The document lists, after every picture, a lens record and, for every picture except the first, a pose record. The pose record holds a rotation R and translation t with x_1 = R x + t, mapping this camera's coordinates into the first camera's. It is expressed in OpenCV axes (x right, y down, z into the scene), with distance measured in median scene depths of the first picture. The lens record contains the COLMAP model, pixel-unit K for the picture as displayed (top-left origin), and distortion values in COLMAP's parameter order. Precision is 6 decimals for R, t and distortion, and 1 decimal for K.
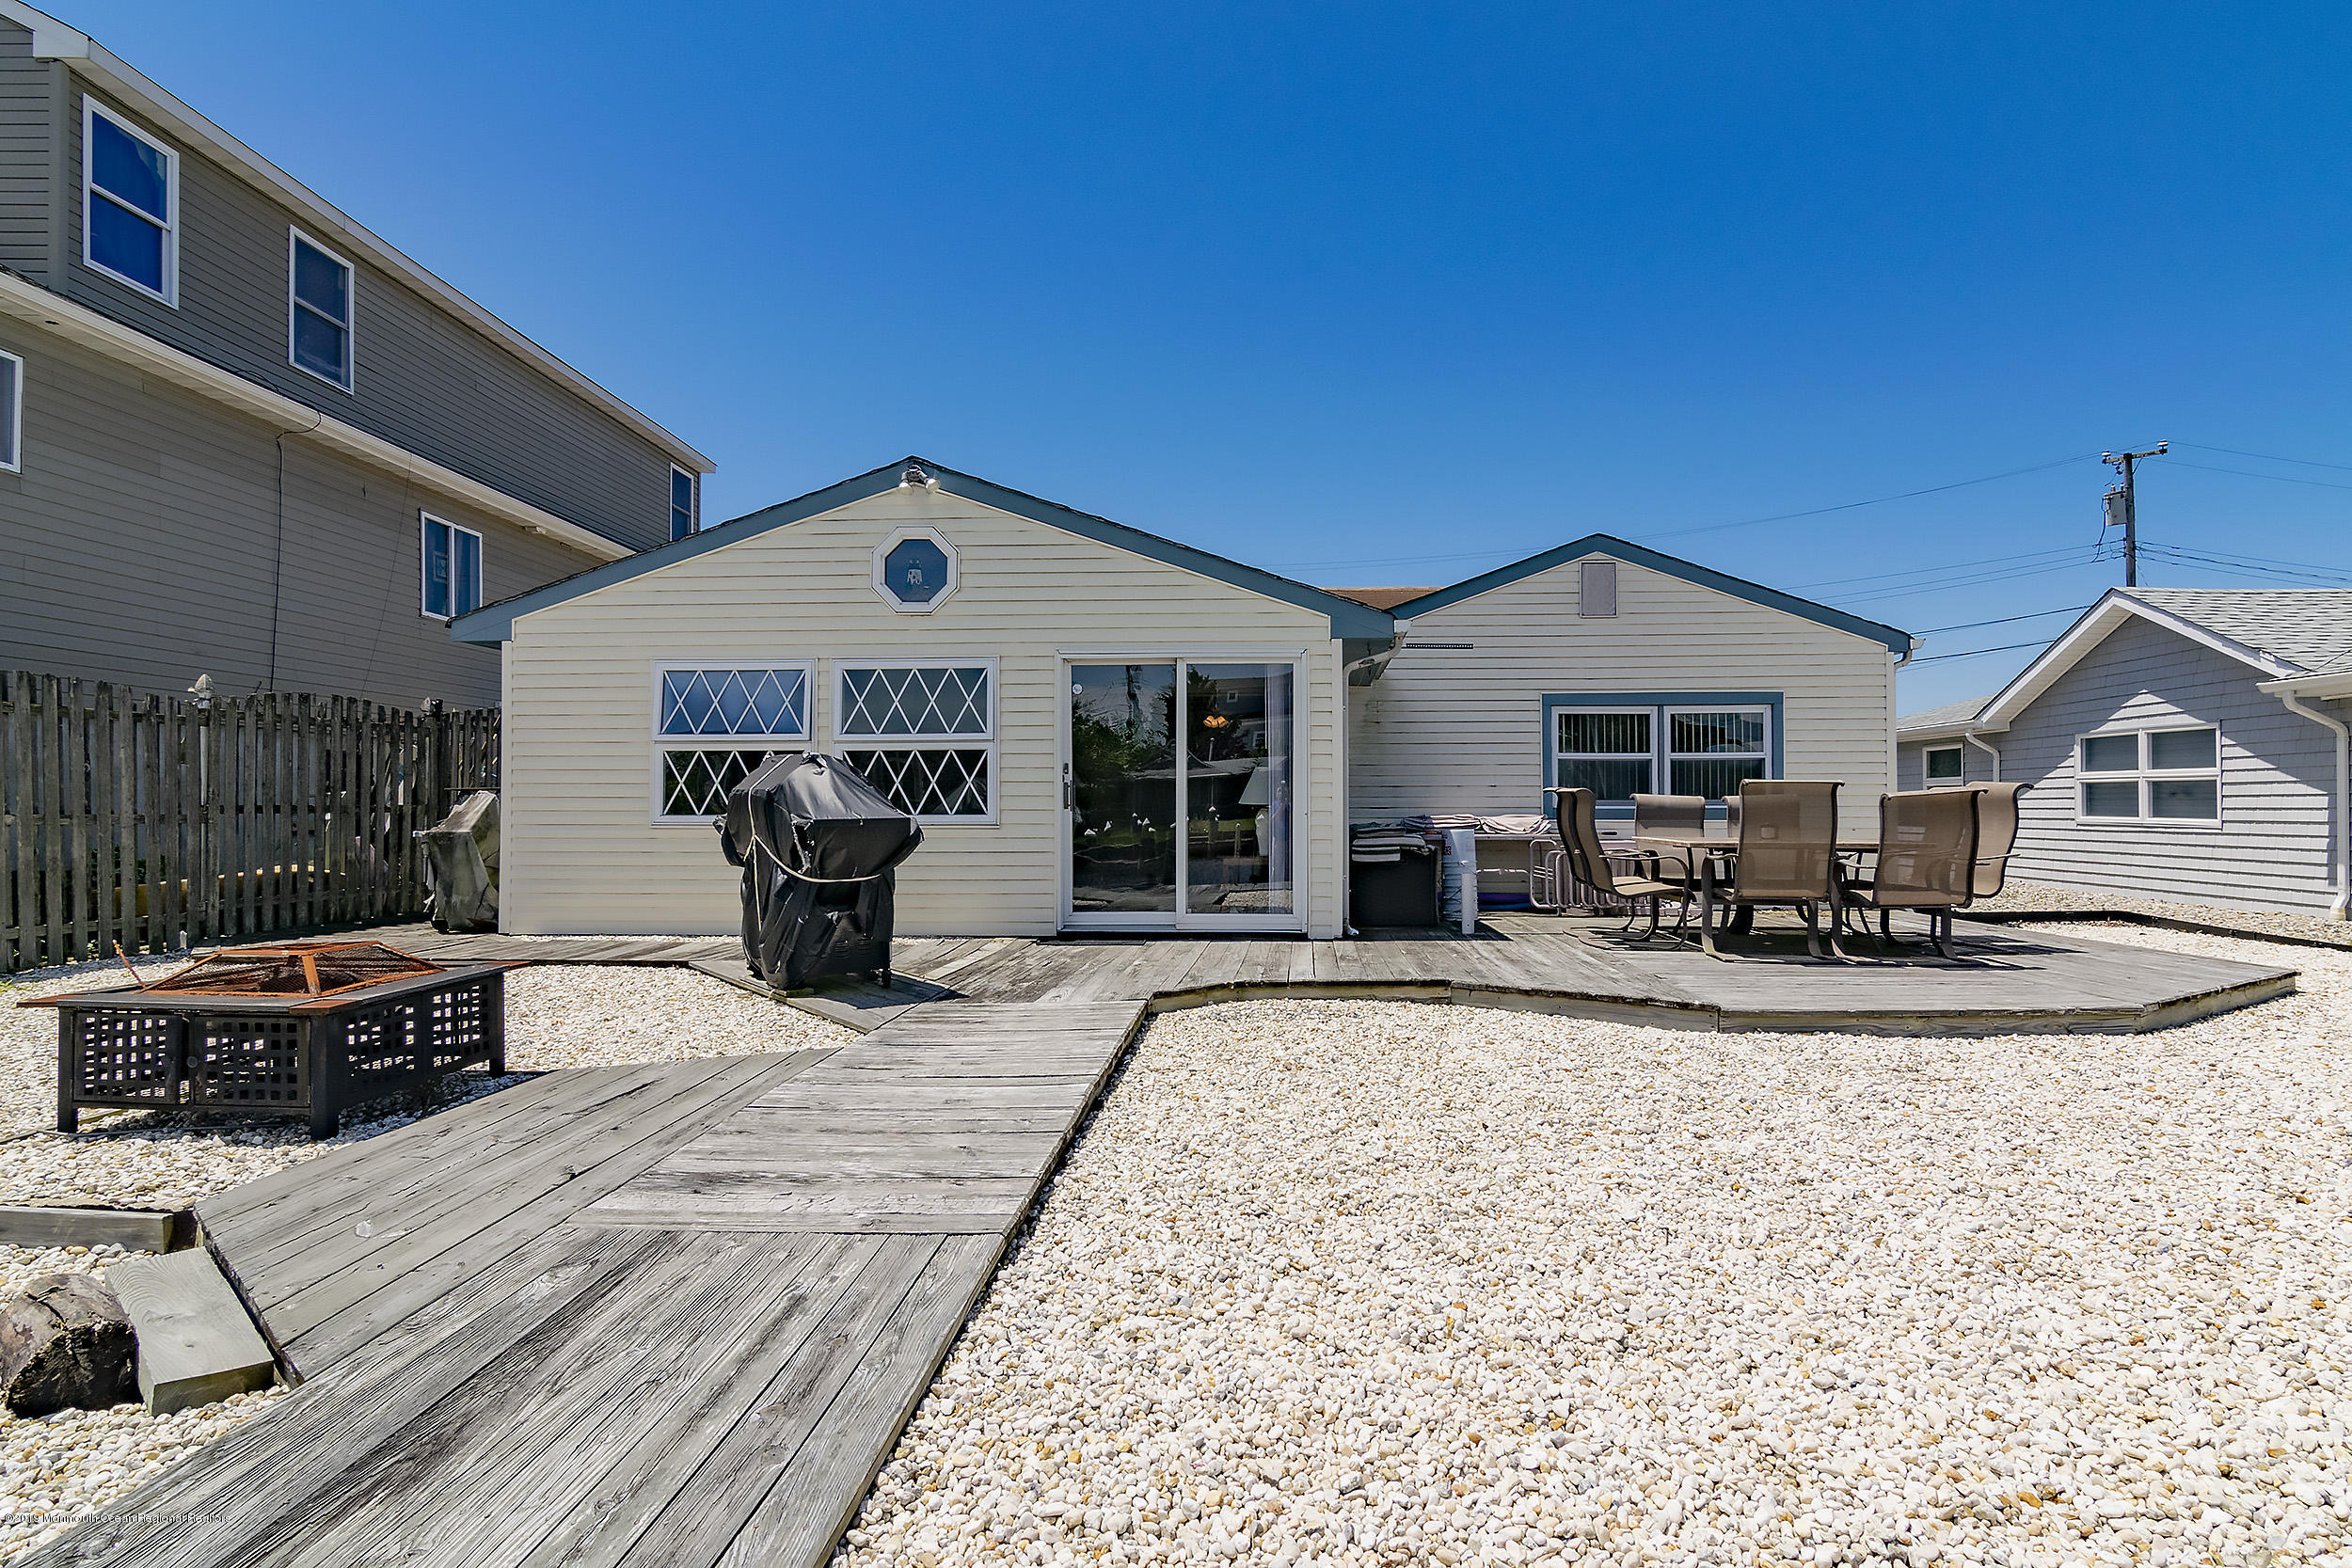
lens RADIAL K [[1114.4, 0, 1176.0], [0, 1114.4, 784.0], [0, 0, 1]] dist [-0.000199, 0.000361]
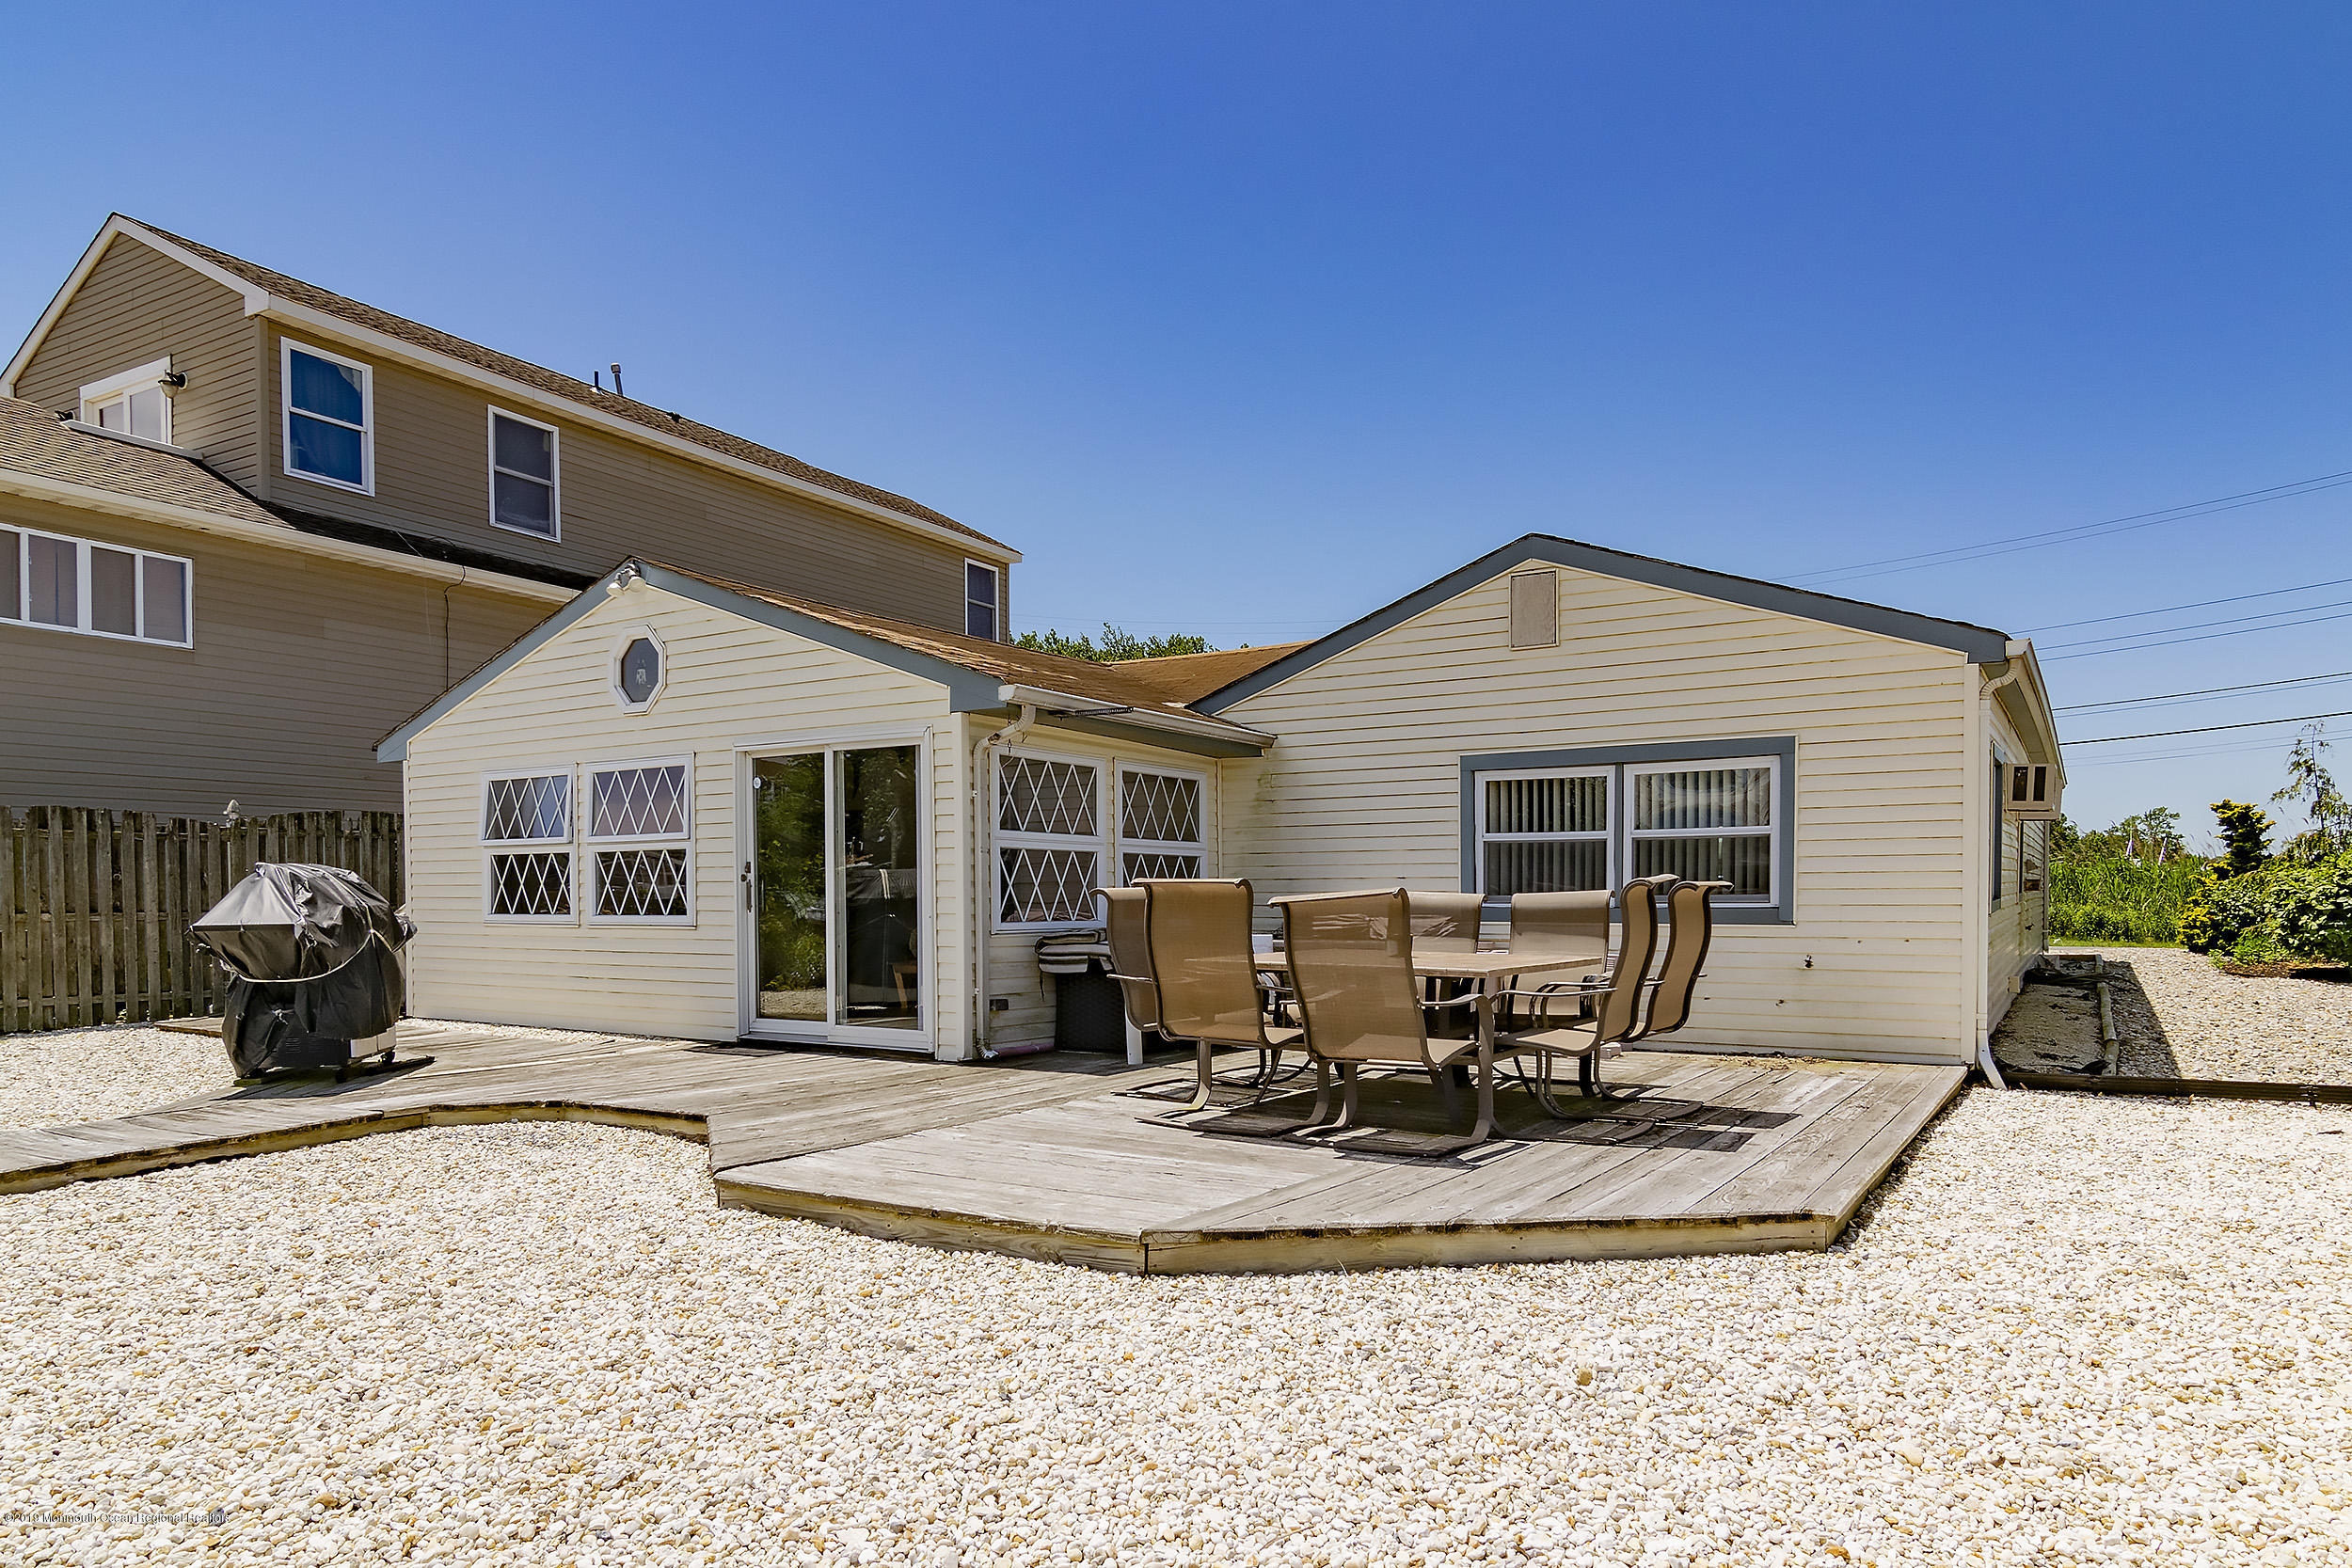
lens RADIAL K [[1225.4, 0, 1175.9], [0, 1225.4, 912.3], [0, 0, 1]] dist [-0.002834, -0.000837]
pose [[0.903963, 0.003786, -0.427593, 0.656547], [0.011852, 0.999355, 0.033904, -0.006399], [0.427445, -0.035716, 0.903335, 0.204299]]
